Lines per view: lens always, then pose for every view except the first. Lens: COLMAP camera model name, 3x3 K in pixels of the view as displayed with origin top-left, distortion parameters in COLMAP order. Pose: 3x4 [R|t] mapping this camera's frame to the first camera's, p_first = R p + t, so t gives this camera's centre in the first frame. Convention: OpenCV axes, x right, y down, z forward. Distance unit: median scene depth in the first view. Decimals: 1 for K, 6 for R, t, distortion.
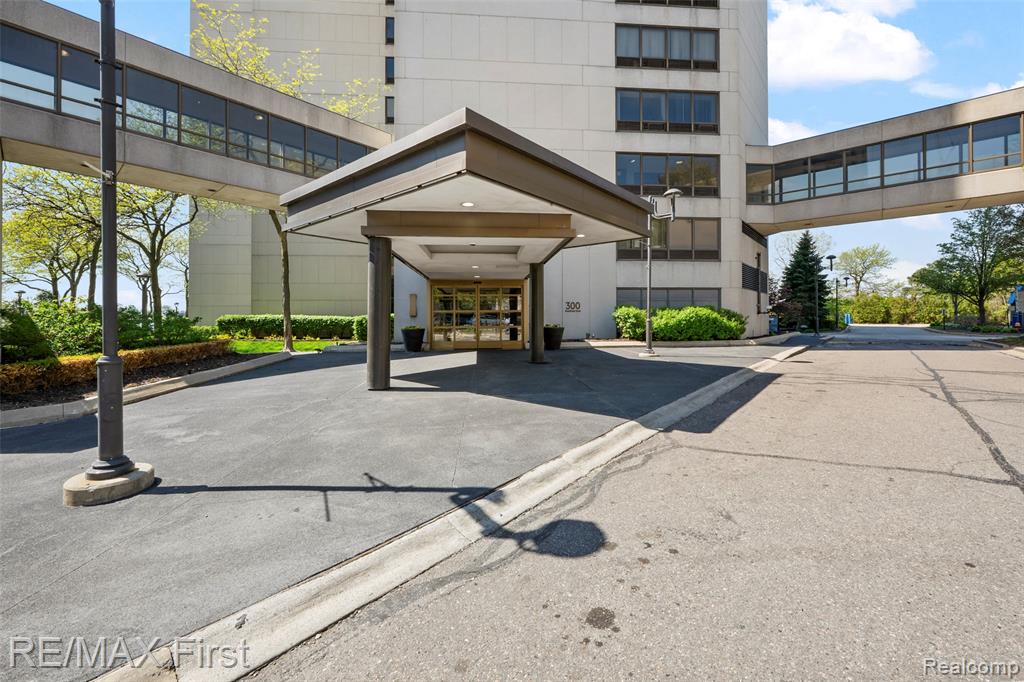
lens RADIAL K [[416.7, 0, 531.0], [0, 416.7, 316.8], [0, 0, 1]] dist [-0.001472, -0.000219]
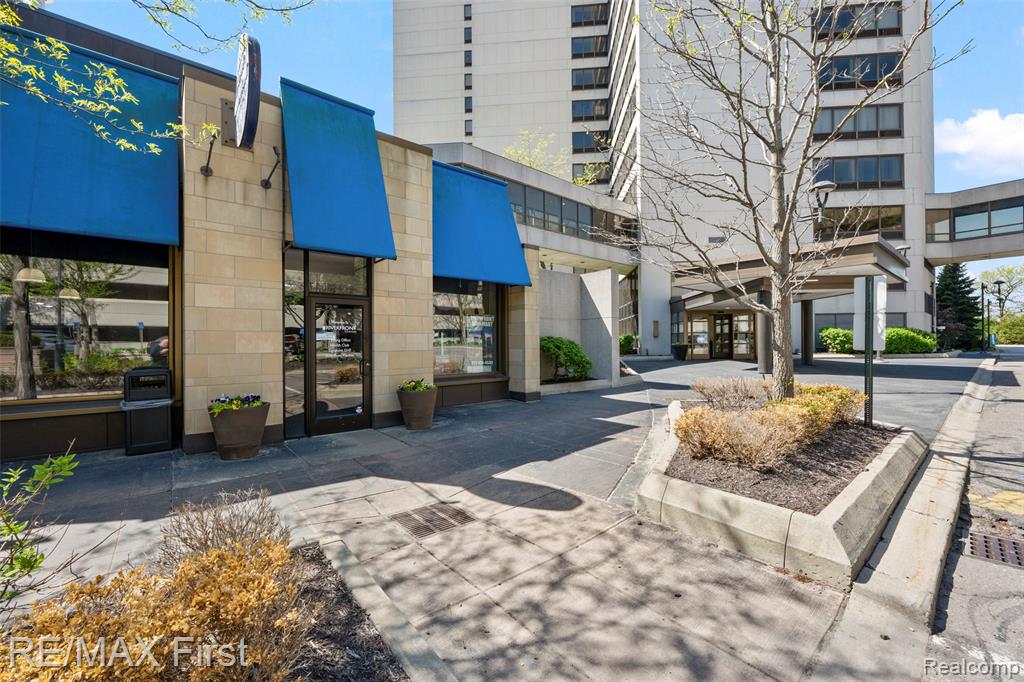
lens RADIAL K [[416.7, 0, 511.0], [0, 416.7, 342.6], [0, 0, 1]] dist [-0.001472, -0.000219]
pose [[0.984422, -0.004452, -0.175765, -0.481162], [0.004793, 0.999987, 0.001514, 0.012848], [0.175756, -0.002333, 0.984431, -0.422262]]
